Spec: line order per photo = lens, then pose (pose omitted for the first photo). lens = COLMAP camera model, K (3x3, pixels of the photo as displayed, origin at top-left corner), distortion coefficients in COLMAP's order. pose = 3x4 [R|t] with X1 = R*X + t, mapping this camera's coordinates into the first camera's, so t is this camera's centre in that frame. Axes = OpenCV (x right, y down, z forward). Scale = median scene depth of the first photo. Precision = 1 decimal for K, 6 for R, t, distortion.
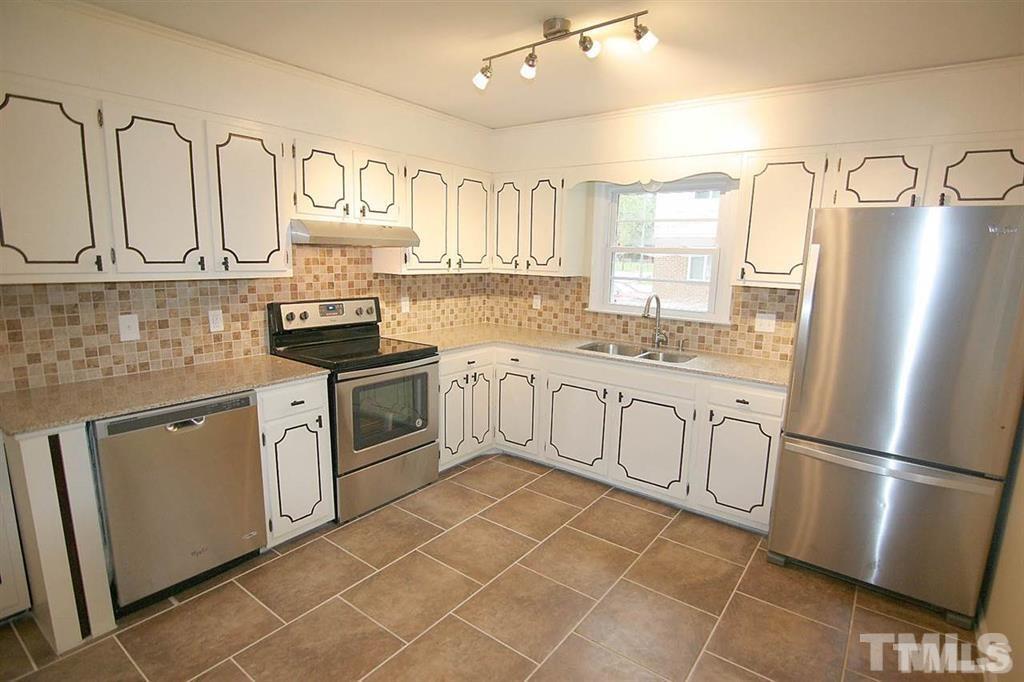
lens RADIAL K [[521.2, 0, 517.9], [0, 521.2, 347.6], [0, 0, 1]] dist [0.000619, -0.015152]
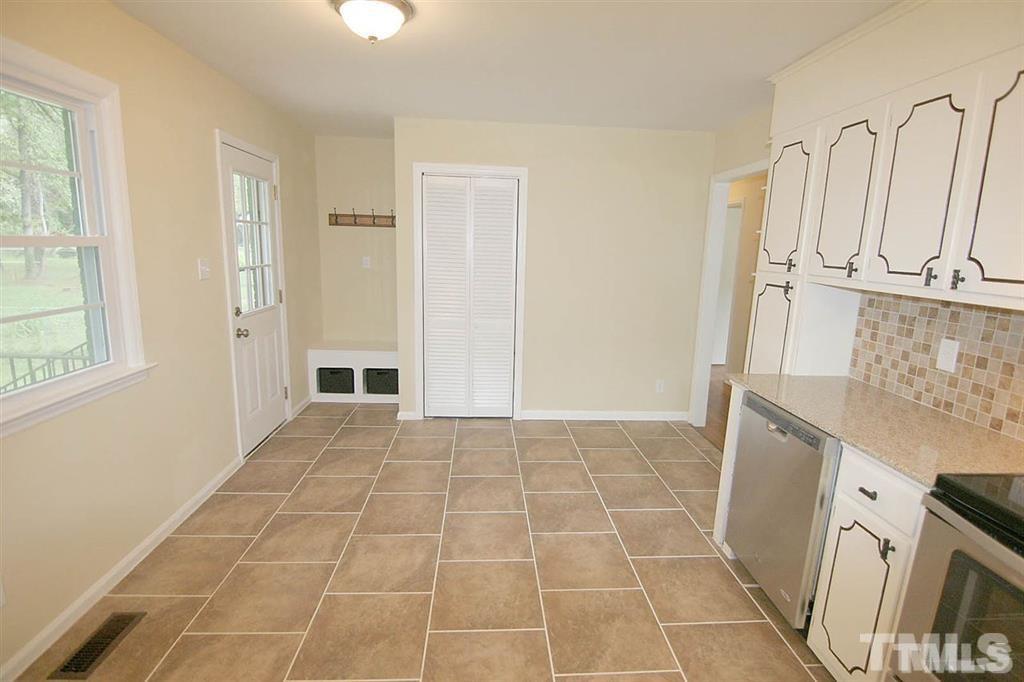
lens RADIAL K [[521.2, 0, 517.9], [0, 521.2, 347.6], [0, 0, 1]] dist [0.000619, -0.015152]
pose [[-0.760671, 0.076436, -0.644622, 0.246004], [-0.168062, 0.935995, 0.309304, -0.152559], [0.627005, 0.343615, -0.699138, 0.914937]]
